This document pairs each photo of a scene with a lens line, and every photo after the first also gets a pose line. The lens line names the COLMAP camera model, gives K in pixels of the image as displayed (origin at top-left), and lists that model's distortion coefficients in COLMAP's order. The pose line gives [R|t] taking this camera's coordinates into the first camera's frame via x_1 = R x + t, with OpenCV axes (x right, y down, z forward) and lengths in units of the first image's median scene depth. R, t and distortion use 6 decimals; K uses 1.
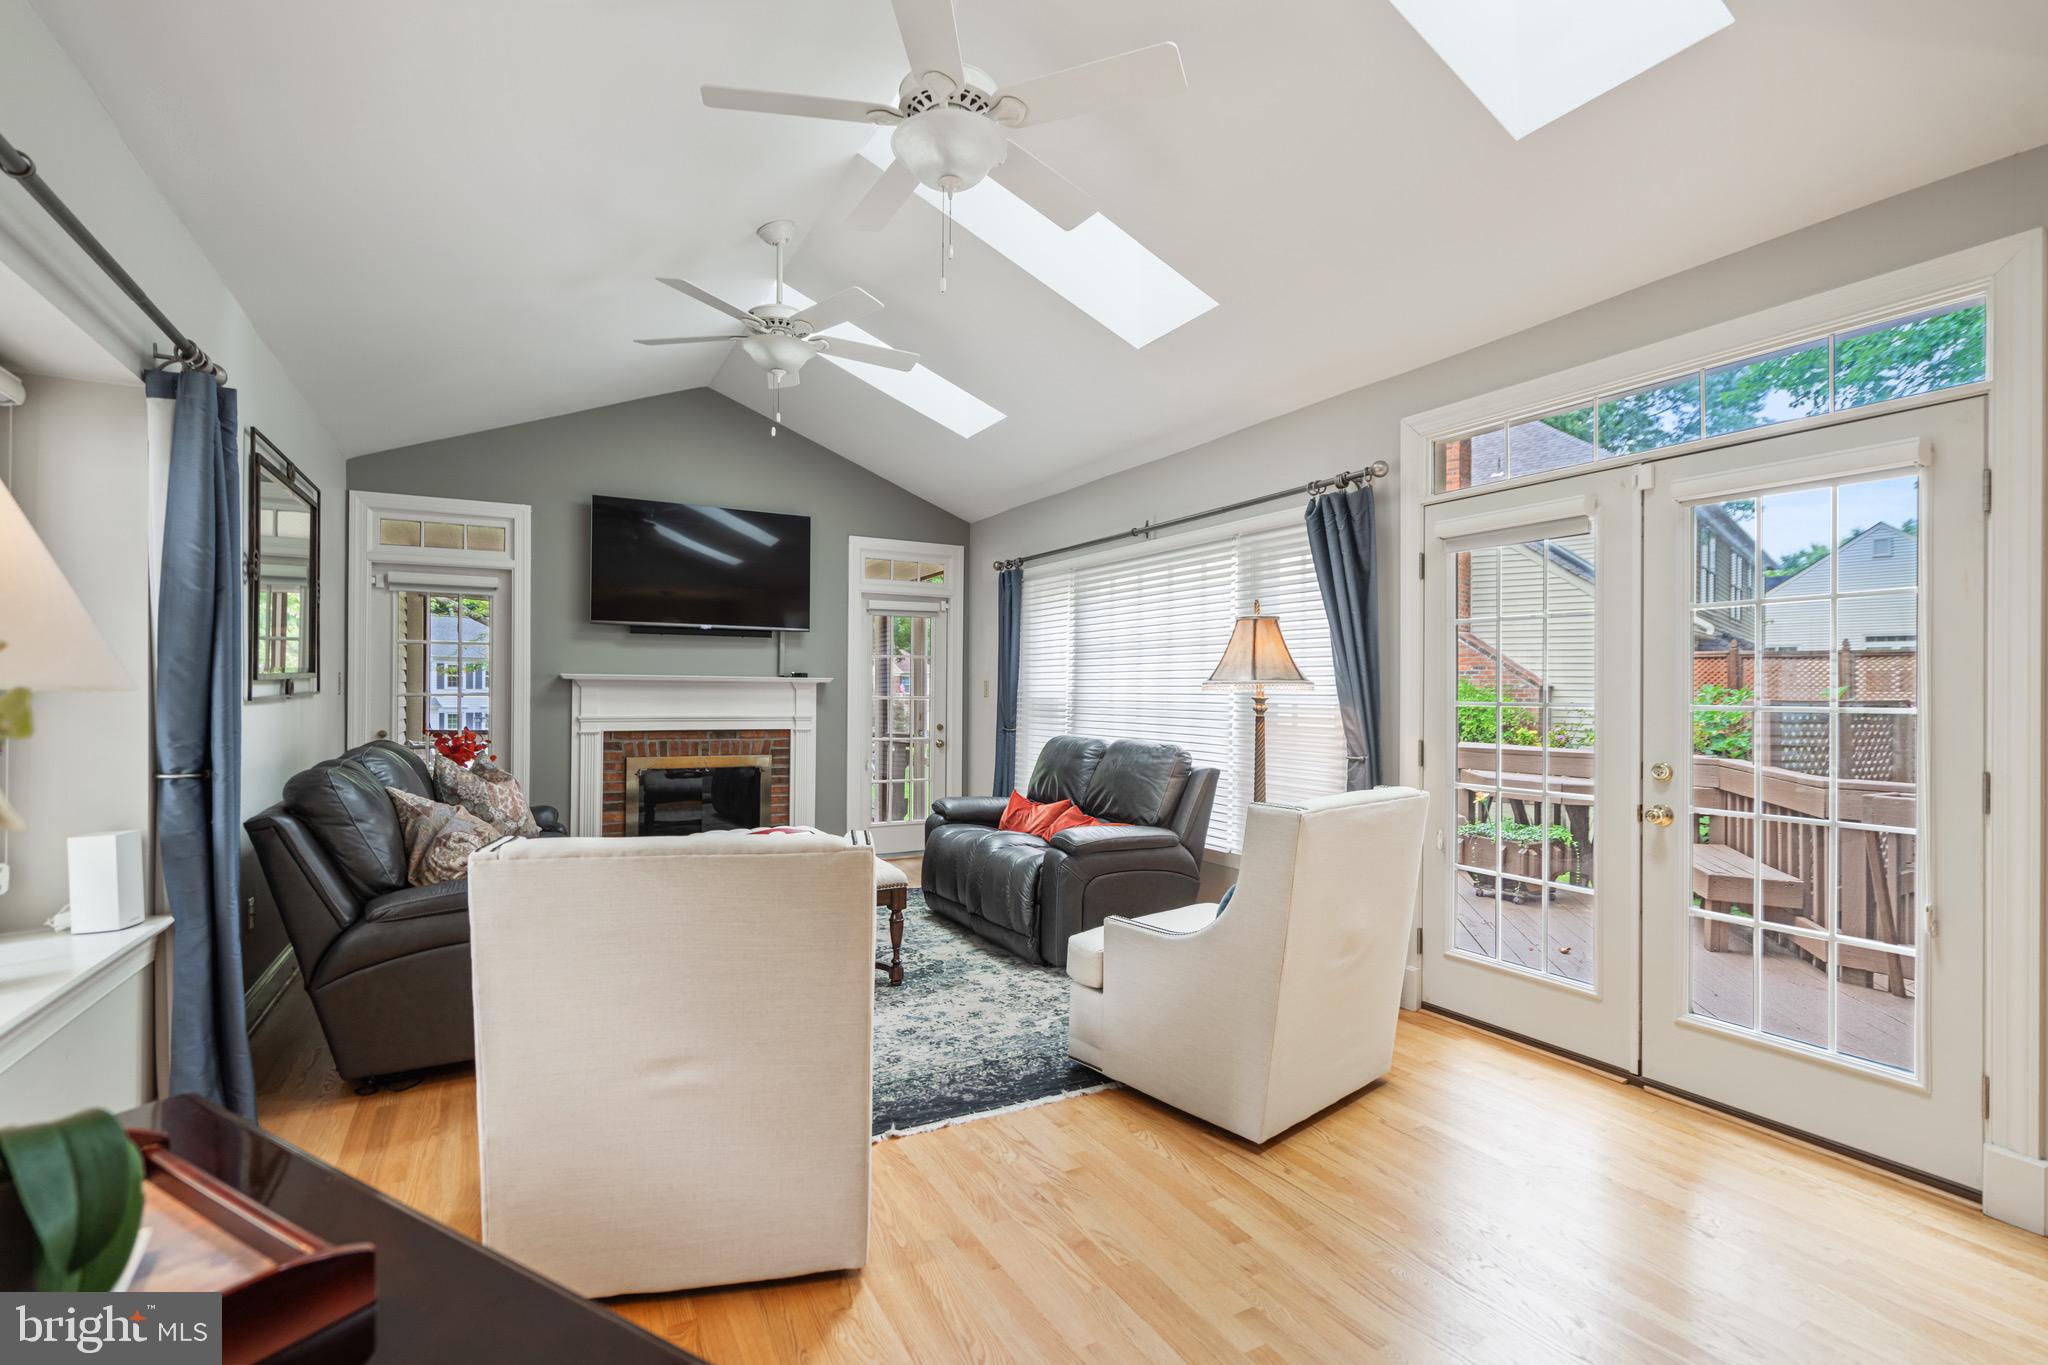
lens RADIAL K [[936.5, 0, 1015.7], [0, 936.5, 678.8], [0, 0, 1]] dist [-0.004345, 0.001955]
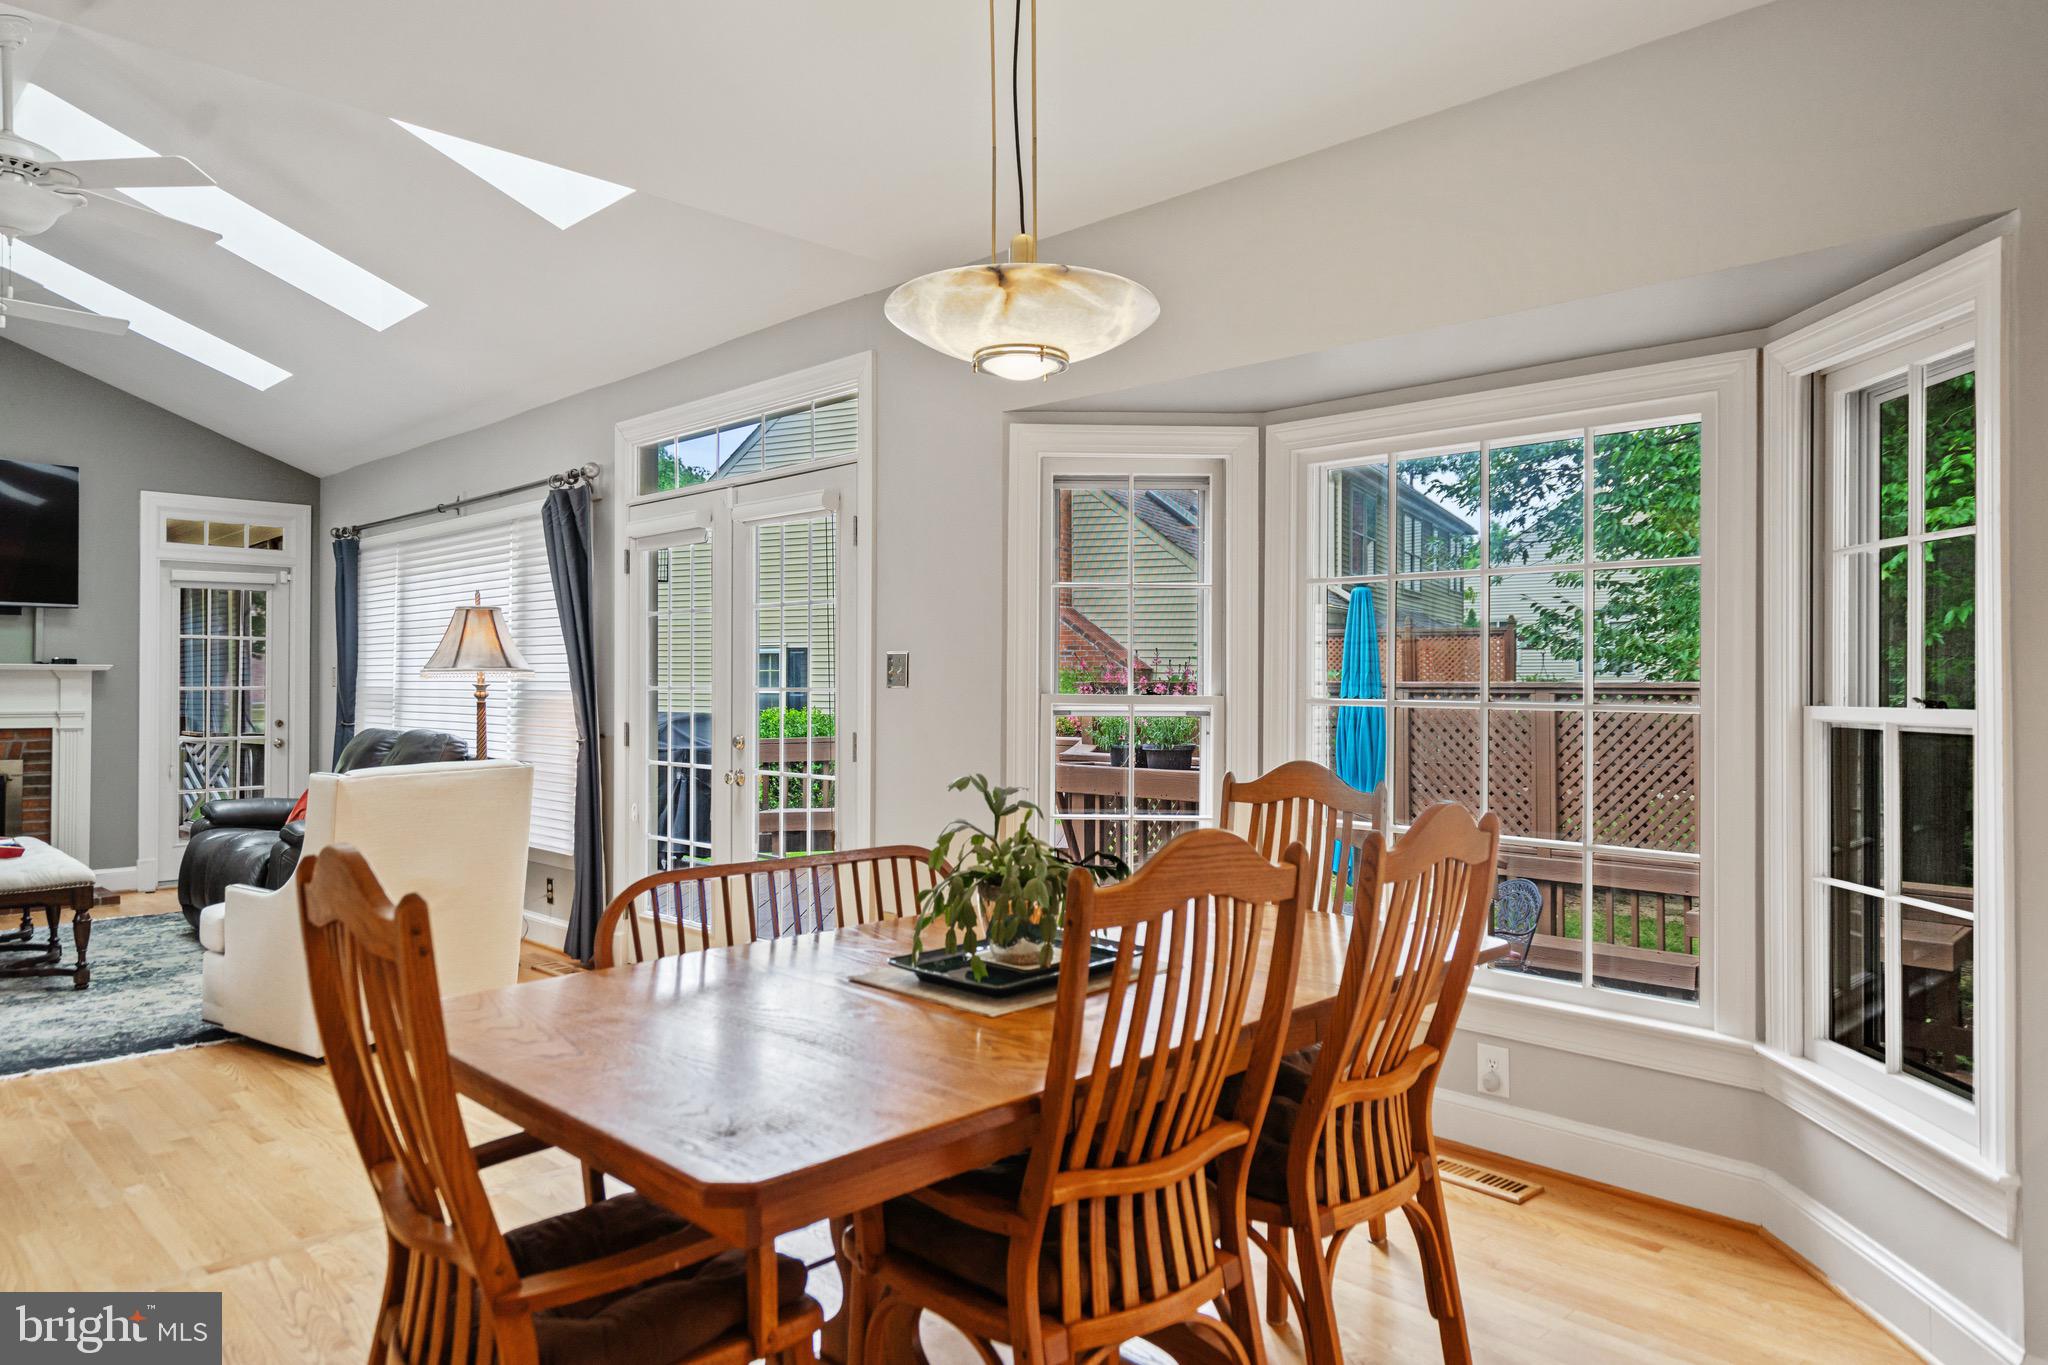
lens RADIAL K [[1300.1, 0, 1043.0], [0, 1300.1, 672.3], [0, 0, 1]] dist [-0.000116, -0.004830]
pose [[0.957034, -0.003925, 0.289951, 0.326132], [0.001519, 0.999963, 0.008523, -0.003474], [-0.289973, -0.007717, 0.957004, -0.416204]]
